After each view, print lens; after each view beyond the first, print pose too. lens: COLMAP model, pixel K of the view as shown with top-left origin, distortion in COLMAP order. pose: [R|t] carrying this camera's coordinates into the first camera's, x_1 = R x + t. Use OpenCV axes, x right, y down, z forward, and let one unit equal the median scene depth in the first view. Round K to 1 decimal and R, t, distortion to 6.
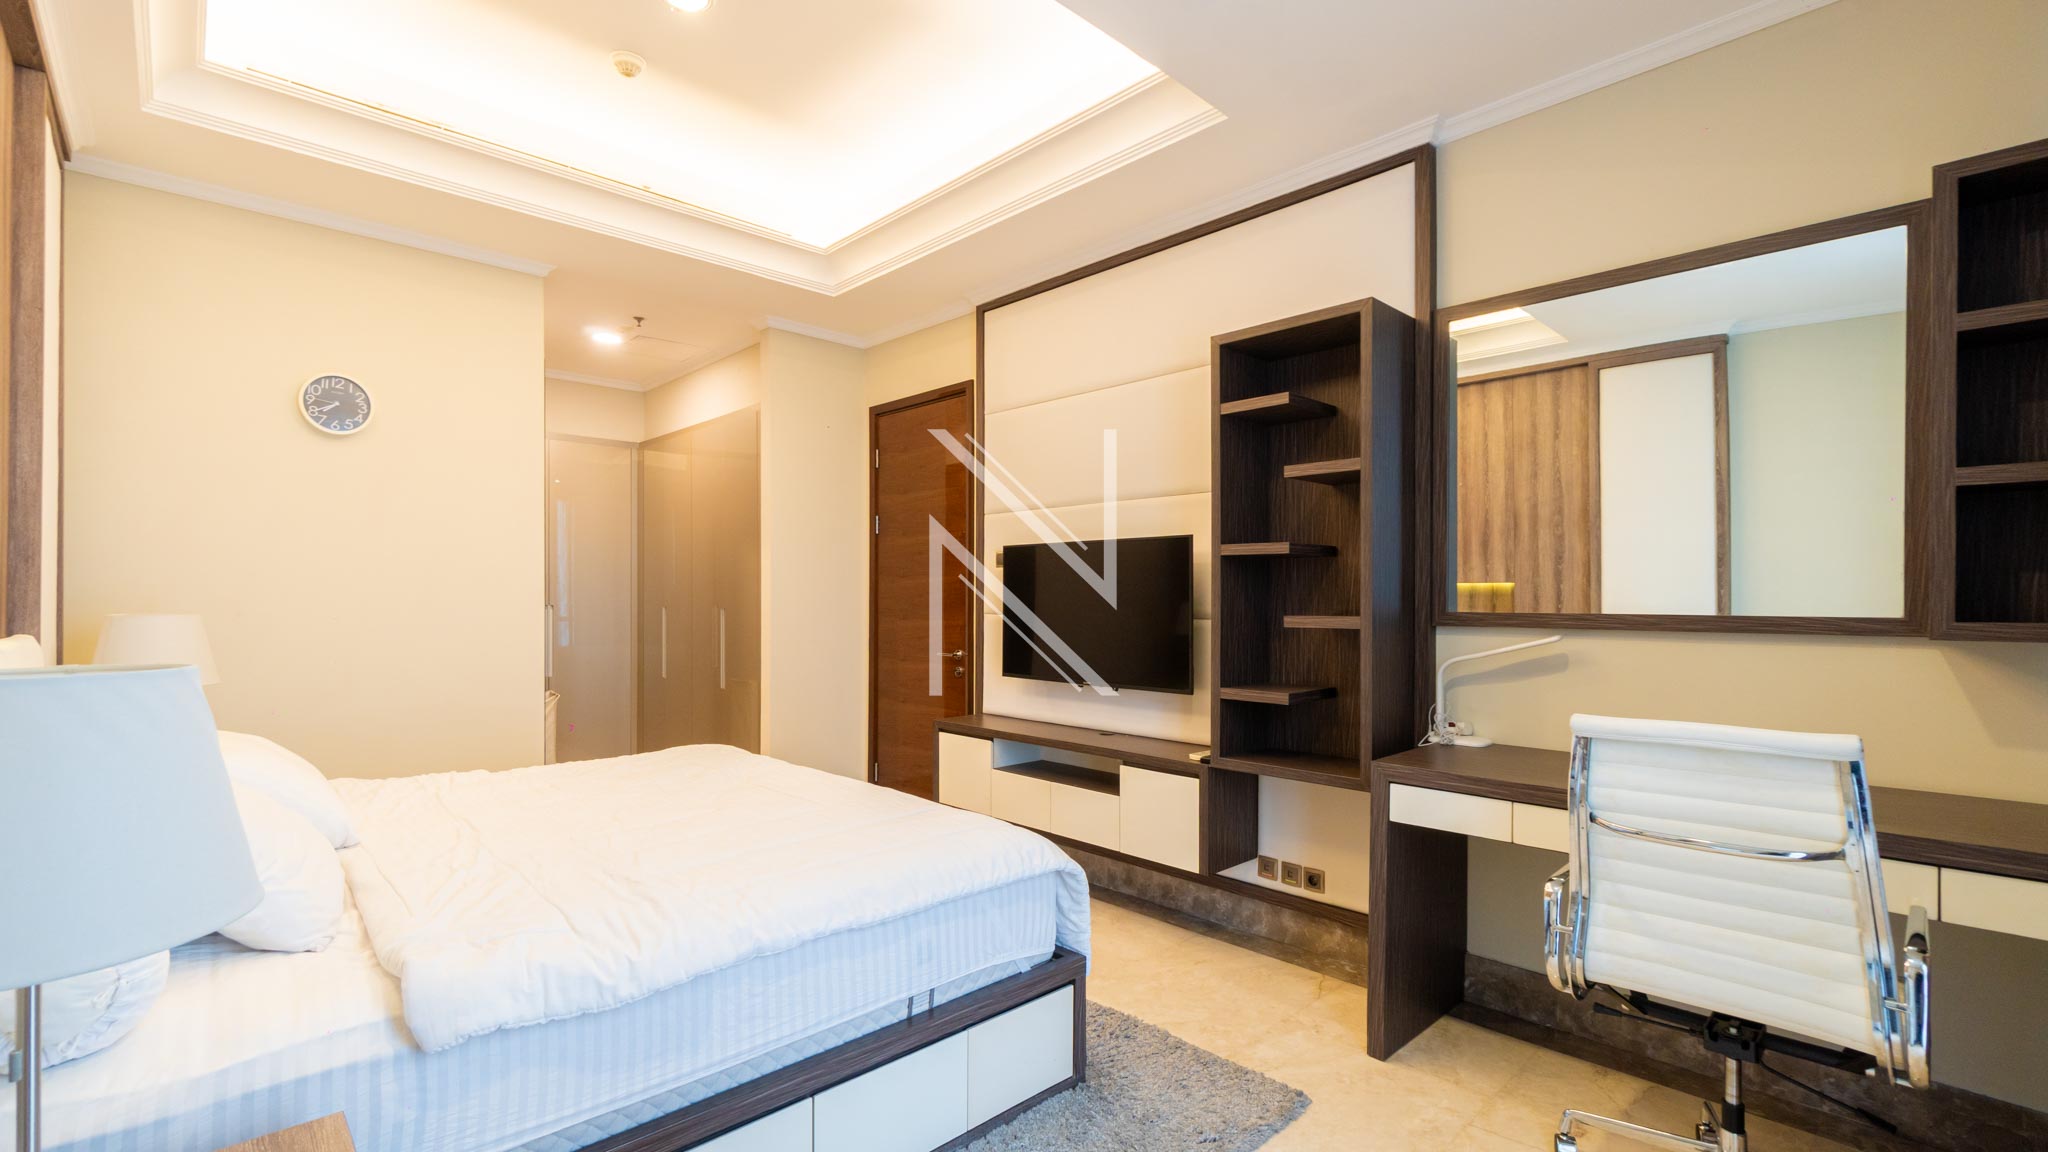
lens RADIAL K [[919.0, 0, 1024.0], [0, 919.0, 576.0], [0, 0, 1]] dist [-0.001710, -0.000305]
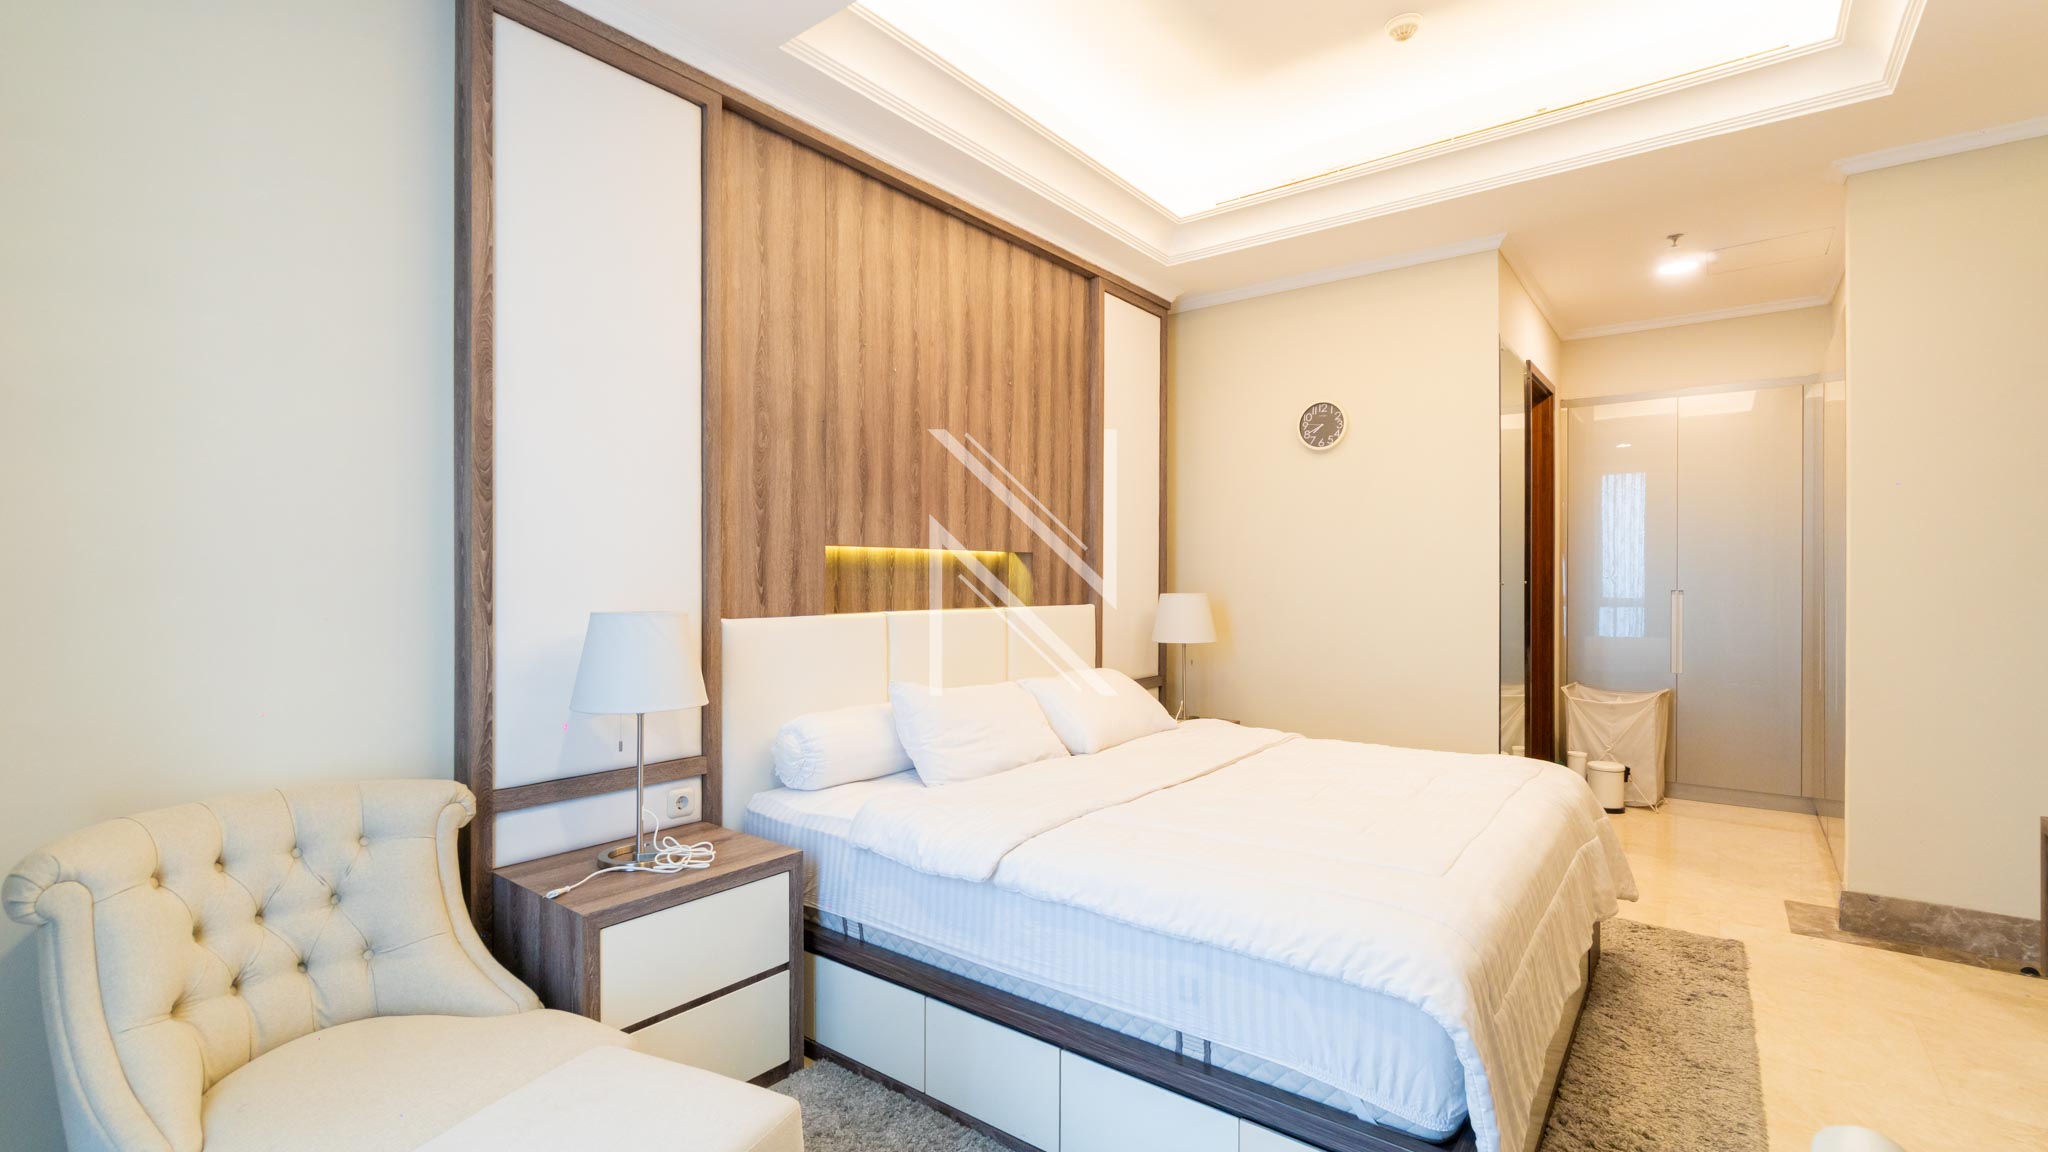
lens RADIAL K [[919.0, 0, 1024.0], [0, 919.0, 576.0], [0, 0, 1]] dist [-0.001710, -0.000305]
pose [[0.137057, -0.001292, -0.990562, 0.728688], [0.019566, 0.999808, 0.001403, 0.011997], [0.990370, -0.019574, 0.137055, 0.726121]]
